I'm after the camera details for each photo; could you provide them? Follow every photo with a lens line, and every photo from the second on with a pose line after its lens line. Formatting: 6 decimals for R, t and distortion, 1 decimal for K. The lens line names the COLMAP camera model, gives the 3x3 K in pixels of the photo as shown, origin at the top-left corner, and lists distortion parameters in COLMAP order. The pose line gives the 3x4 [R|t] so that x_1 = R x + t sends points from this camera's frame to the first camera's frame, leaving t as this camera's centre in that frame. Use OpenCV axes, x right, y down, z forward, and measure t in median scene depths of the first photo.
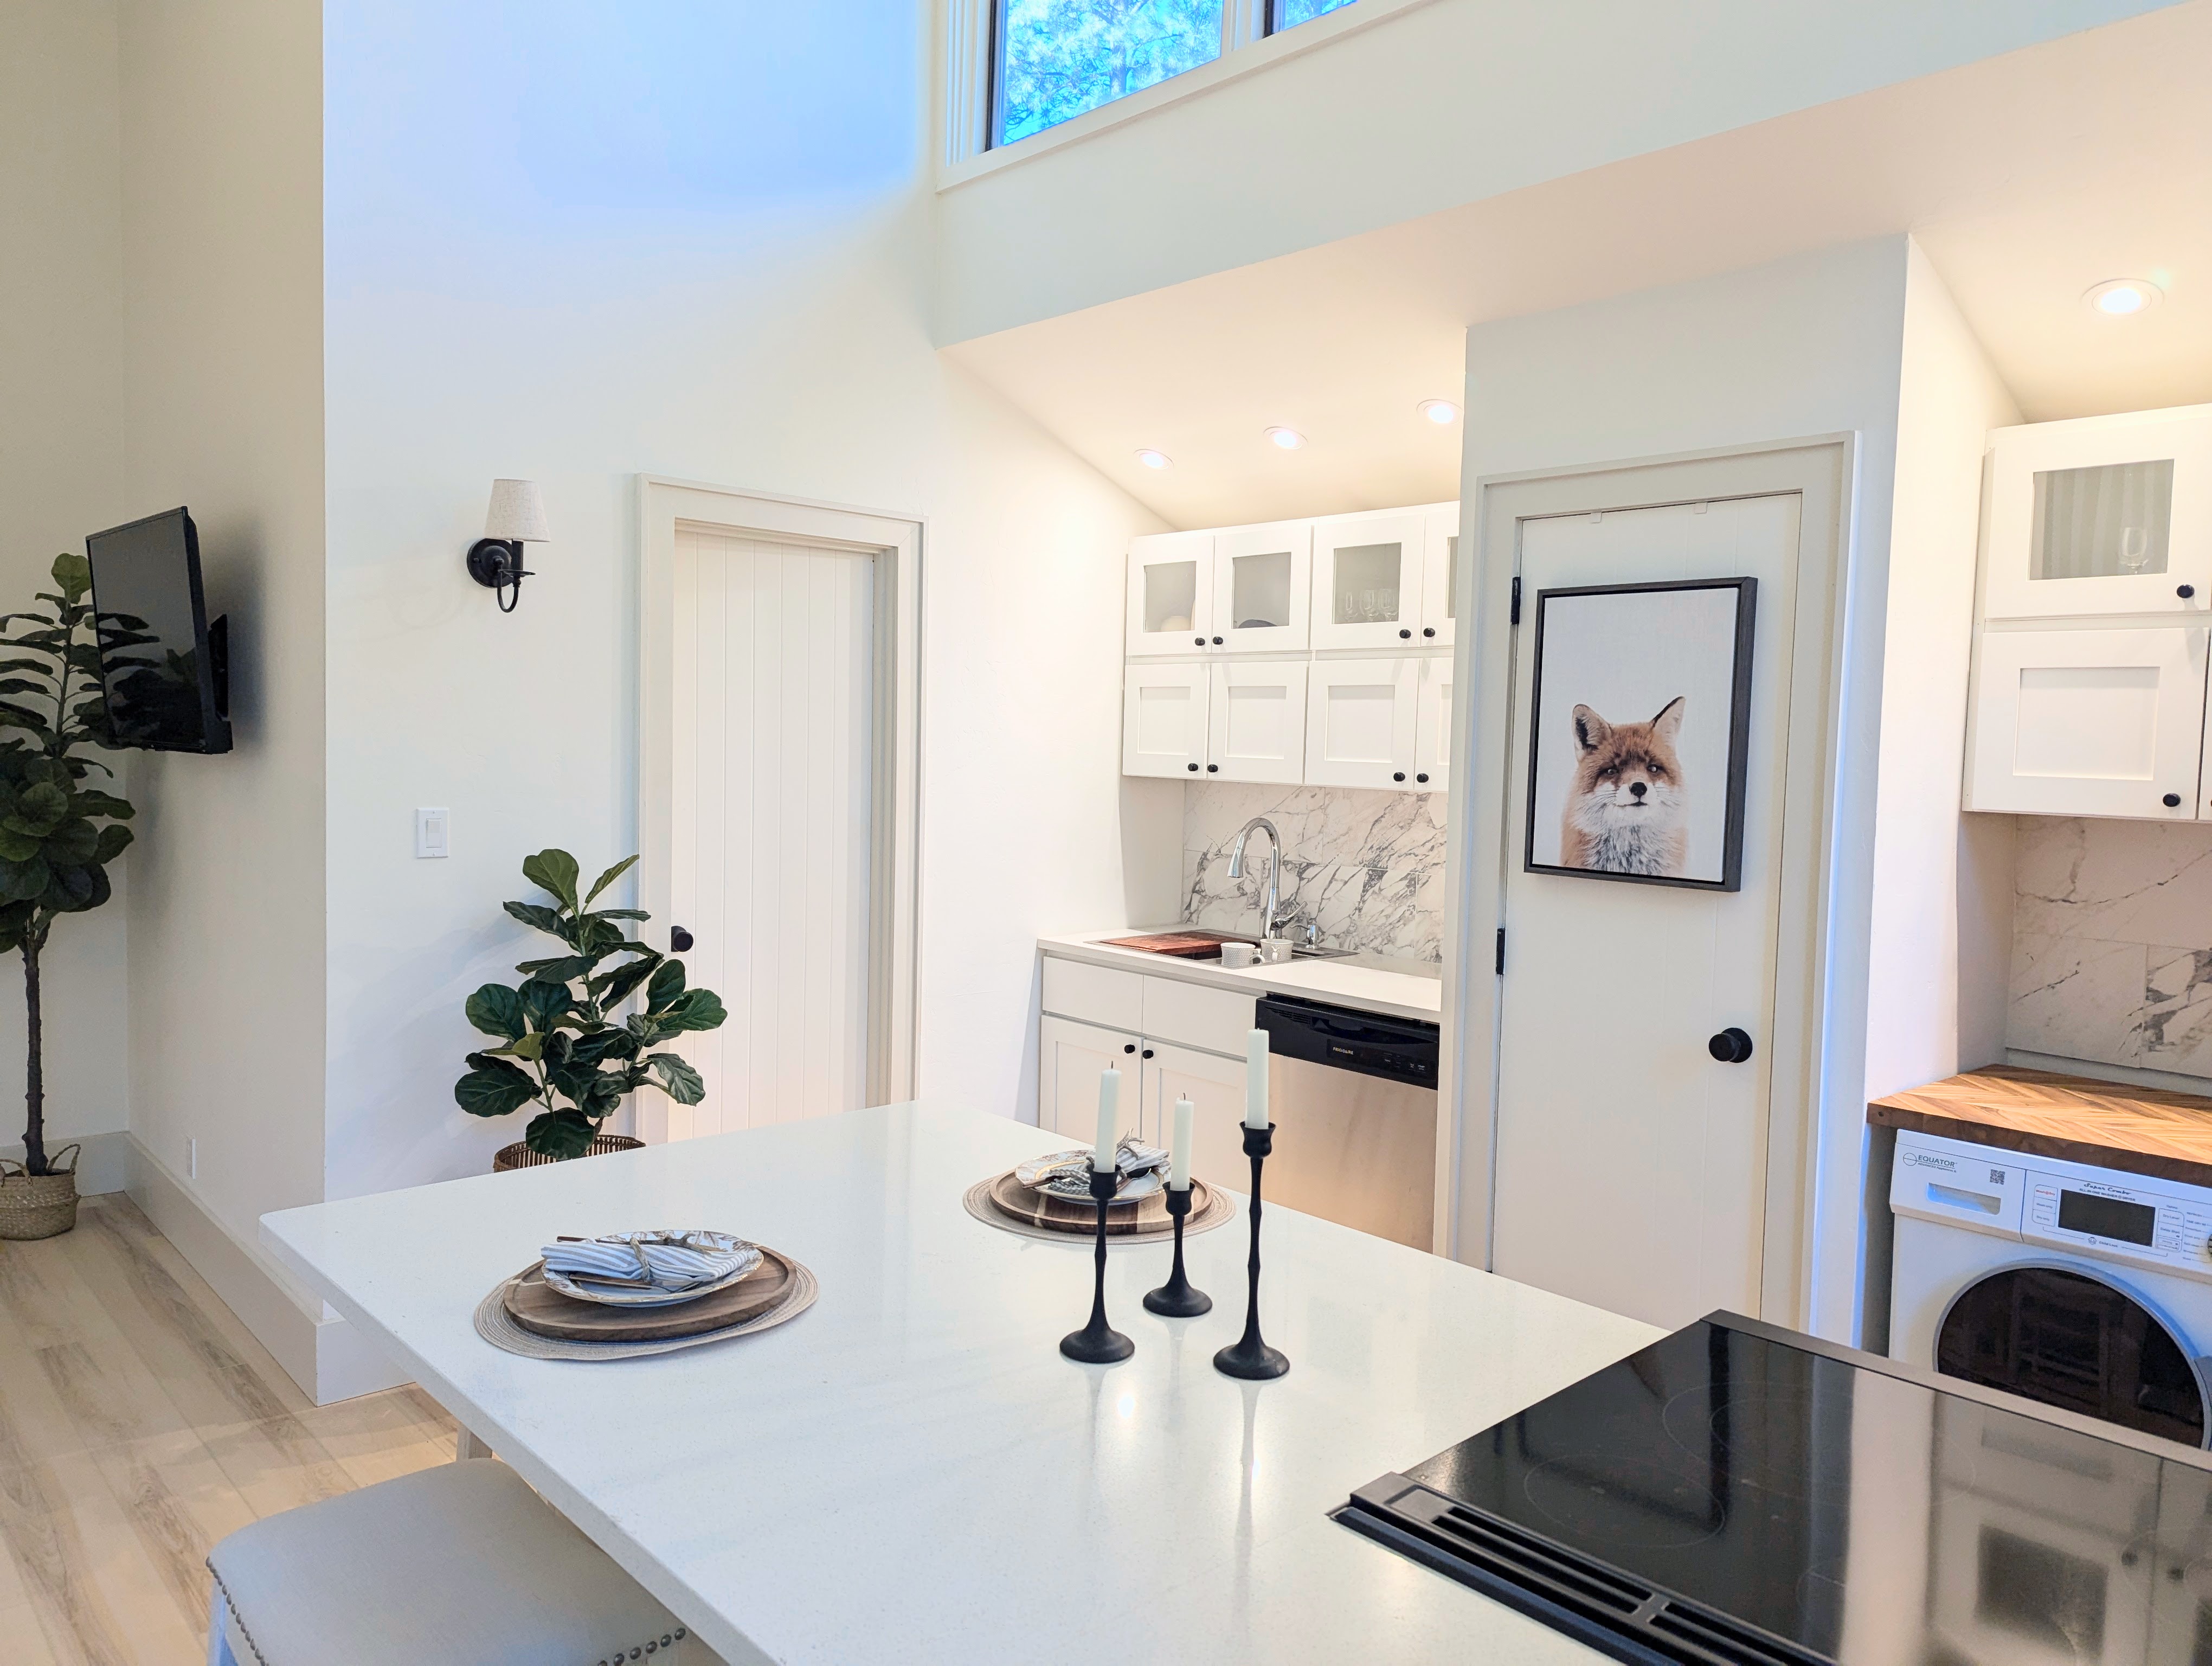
lens RADIAL K [[1537.1, 0, 1099.7], [0, 1537.1, 829.3], [0, 0, 1]] dist [0.066024, -0.062280]
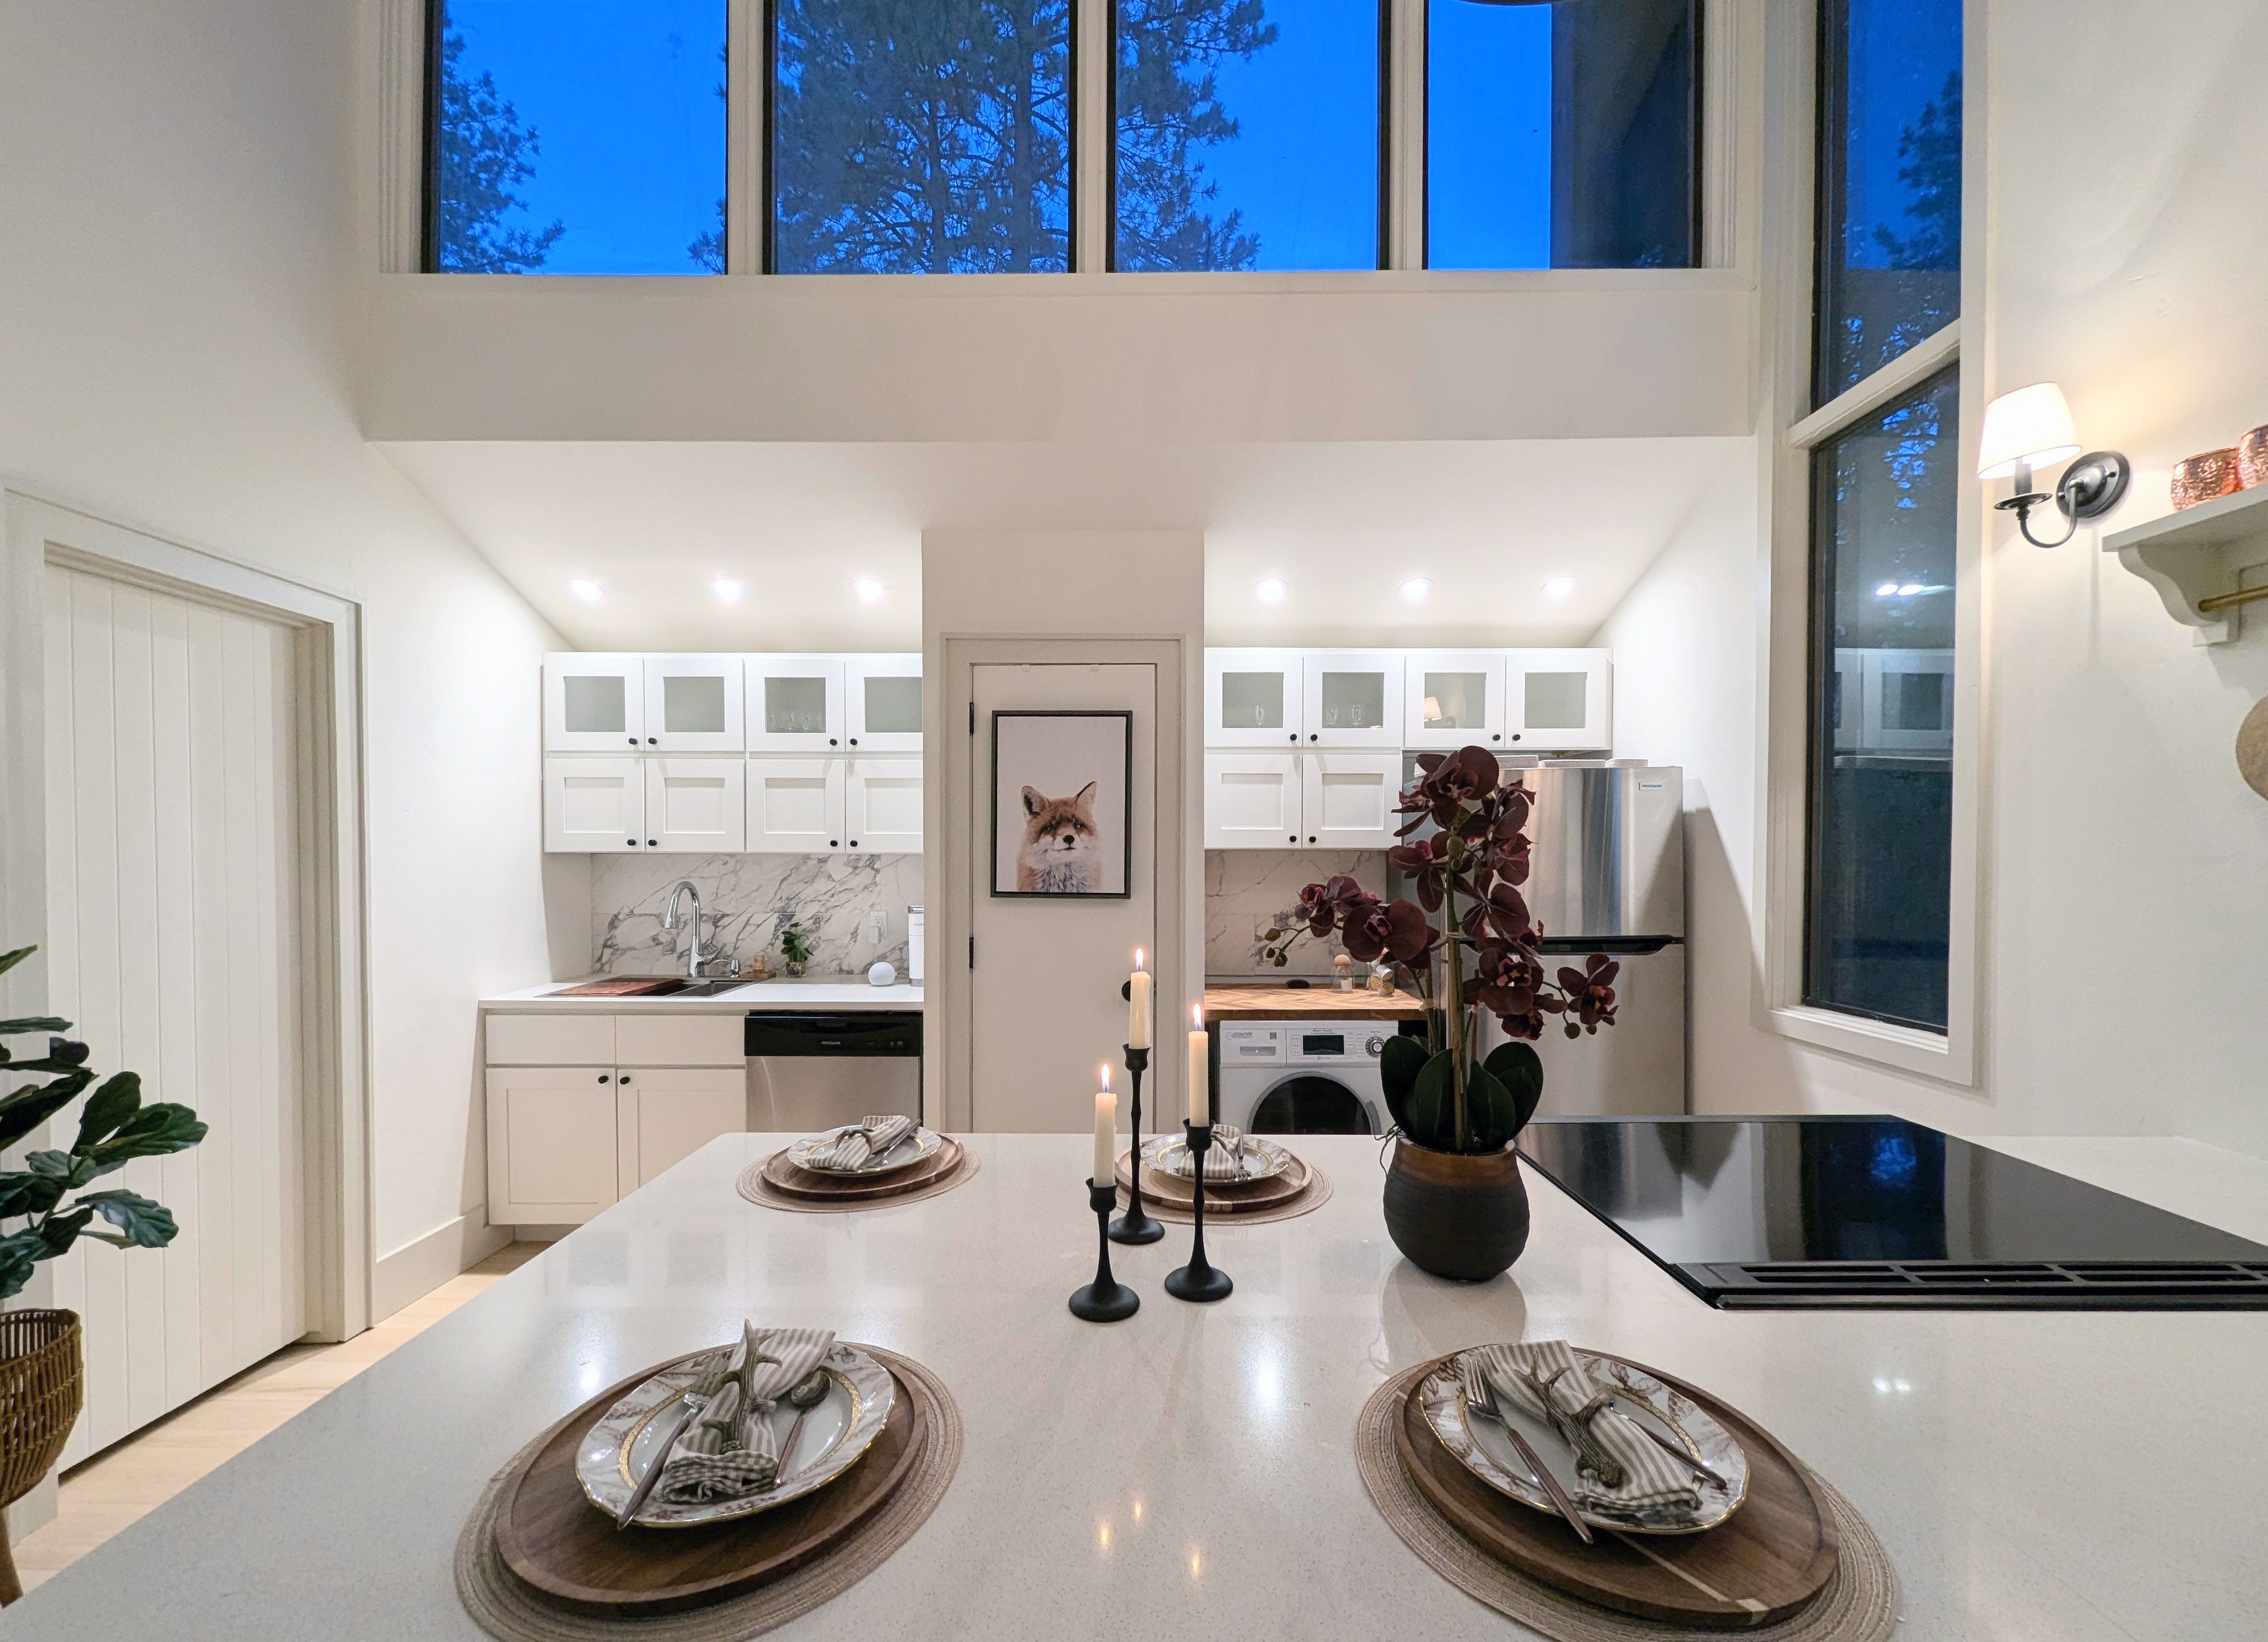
lens RADIAL K [[893.6, 0, 1133.7], [0, 893.6, 869.2], [0, 0, 1]] dist [-0.004139, -0.000013]
pose [[0.678562, -0.036059, 0.733658, -0.244113], [0.060989, 0.998111, -0.007353, 0.013550], [-0.732007, 0.049734, 0.679479, 0.278332]]
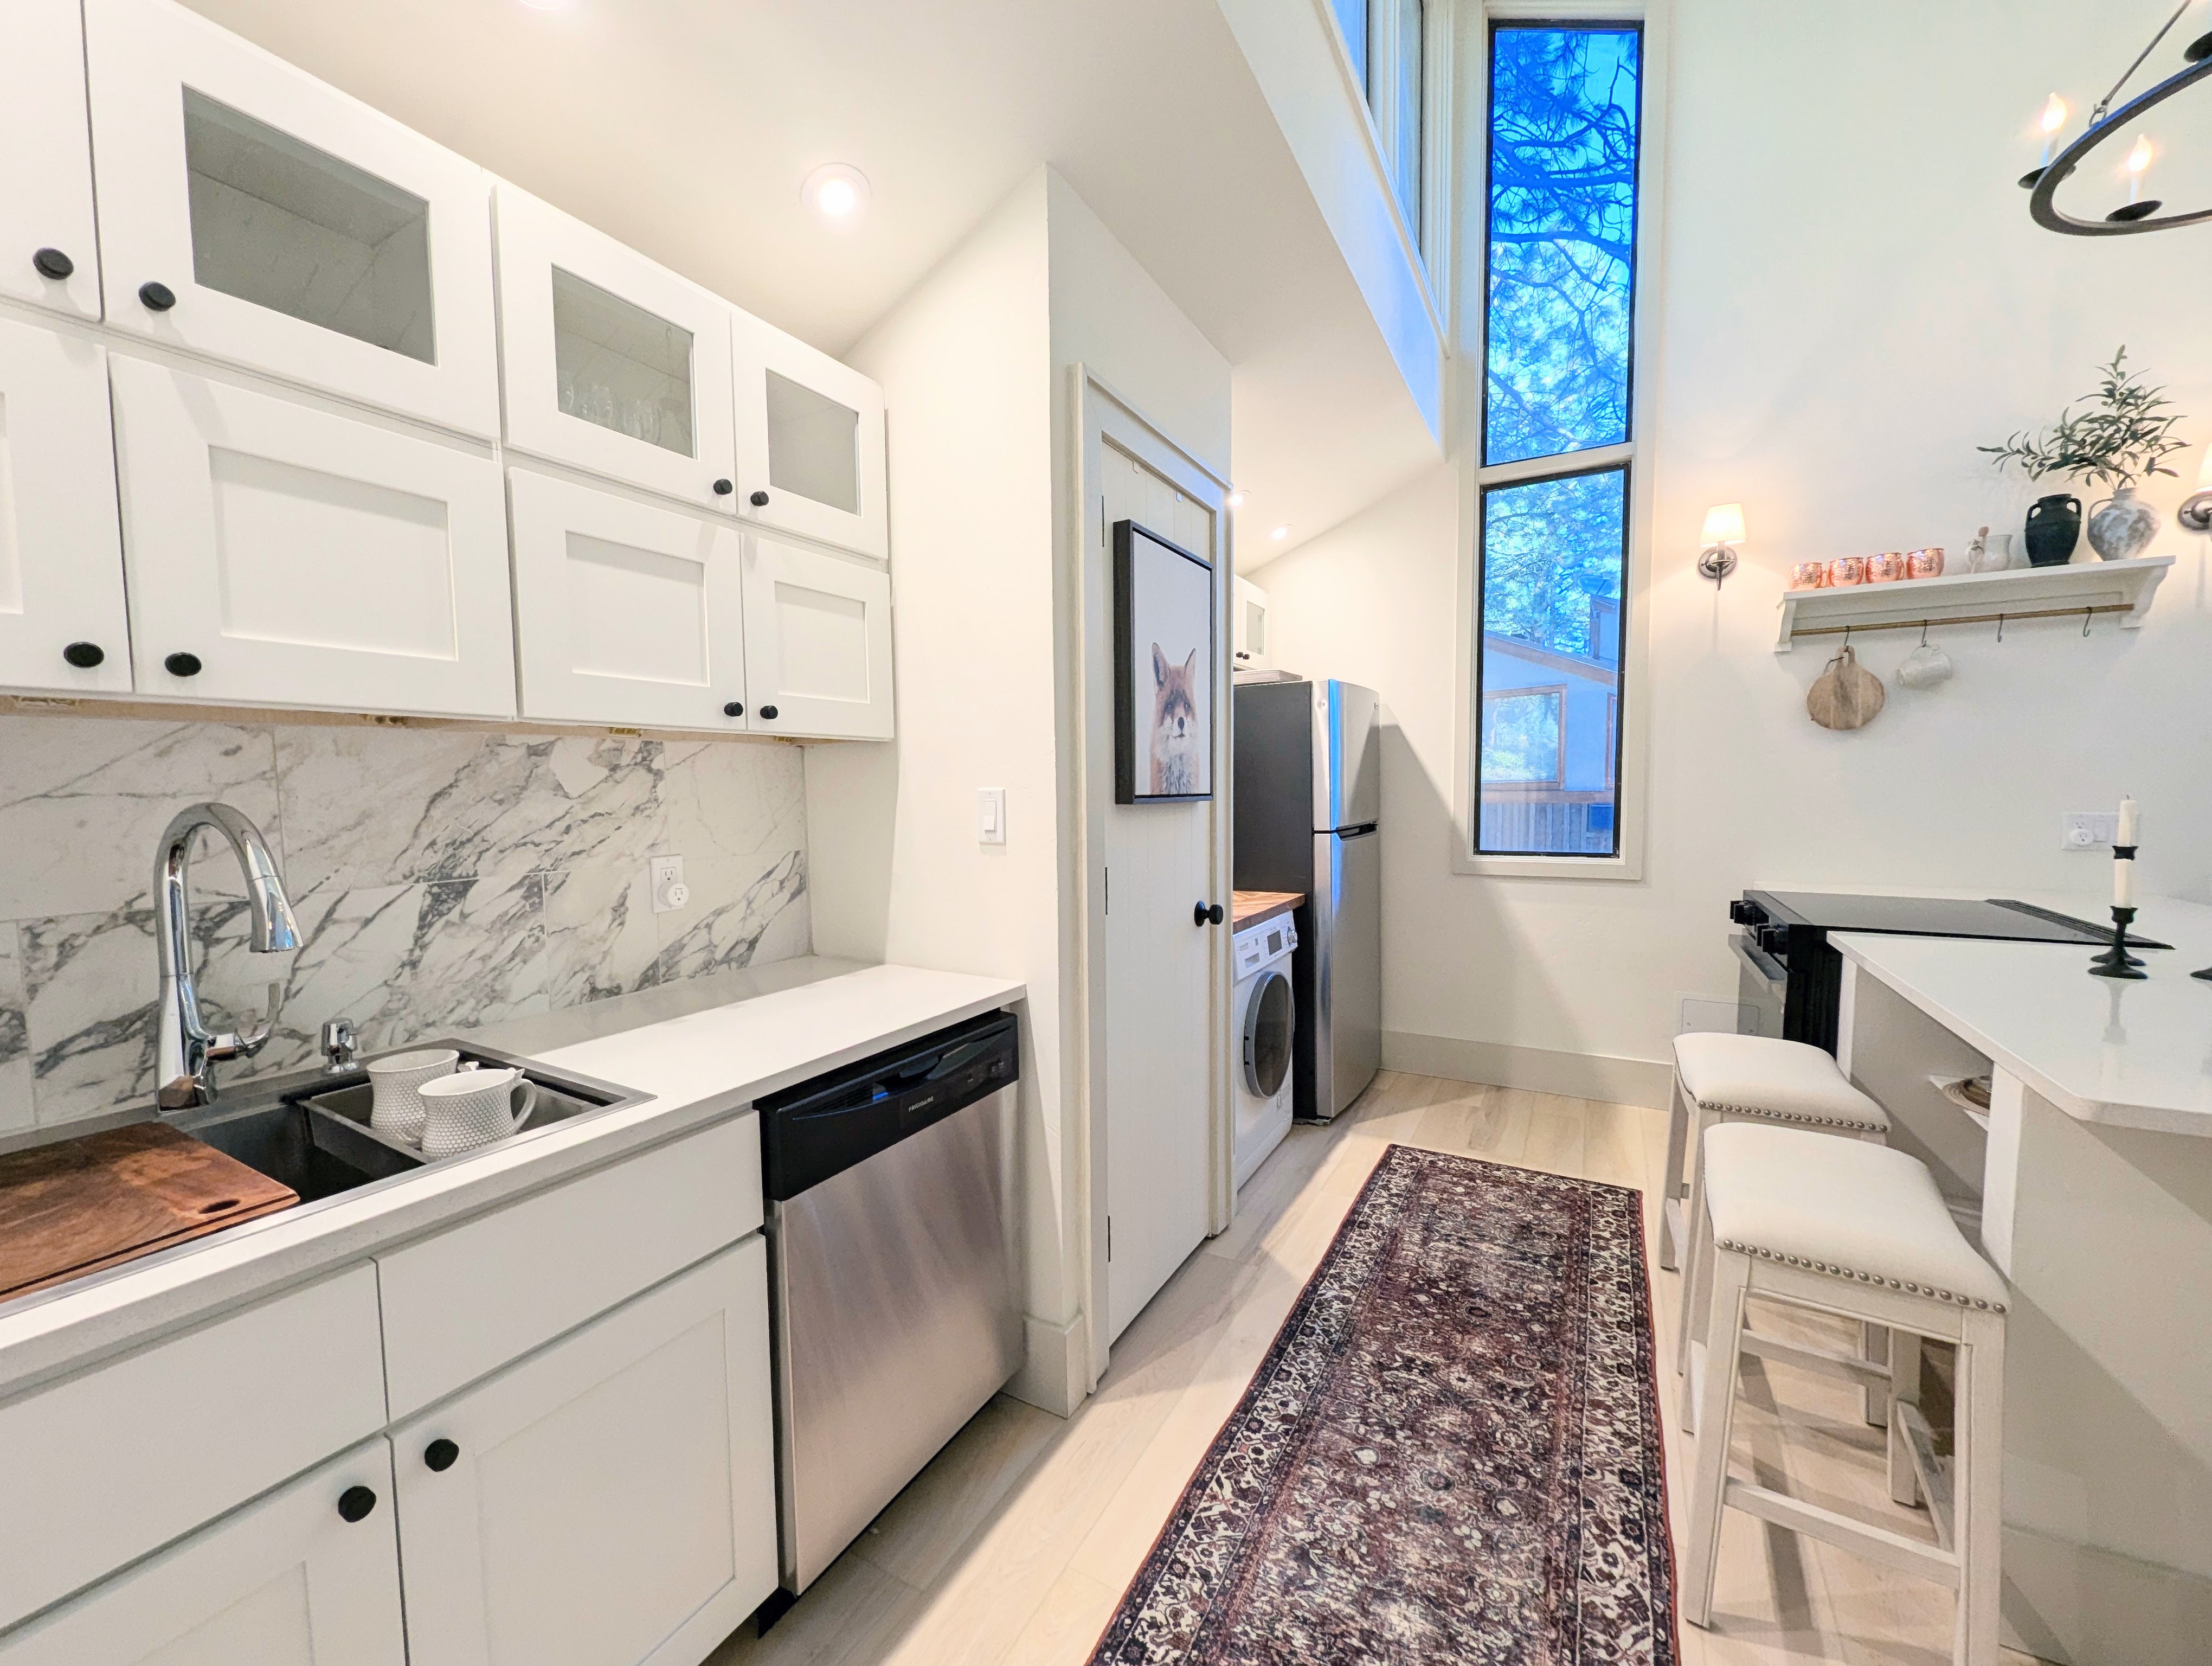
lens RADIAL K [[867.3, 0, 1098.0], [0, 867.3, 848.9], [0, 0, 1]] dist [-0.000017, -0.001008]
pose [[-0.303983, -0.093580, 0.948070, -0.232877], [0.060745, 0.991235, 0.117317, -0.010353], [-0.950739, 0.093253, -0.295634, 1.084175]]
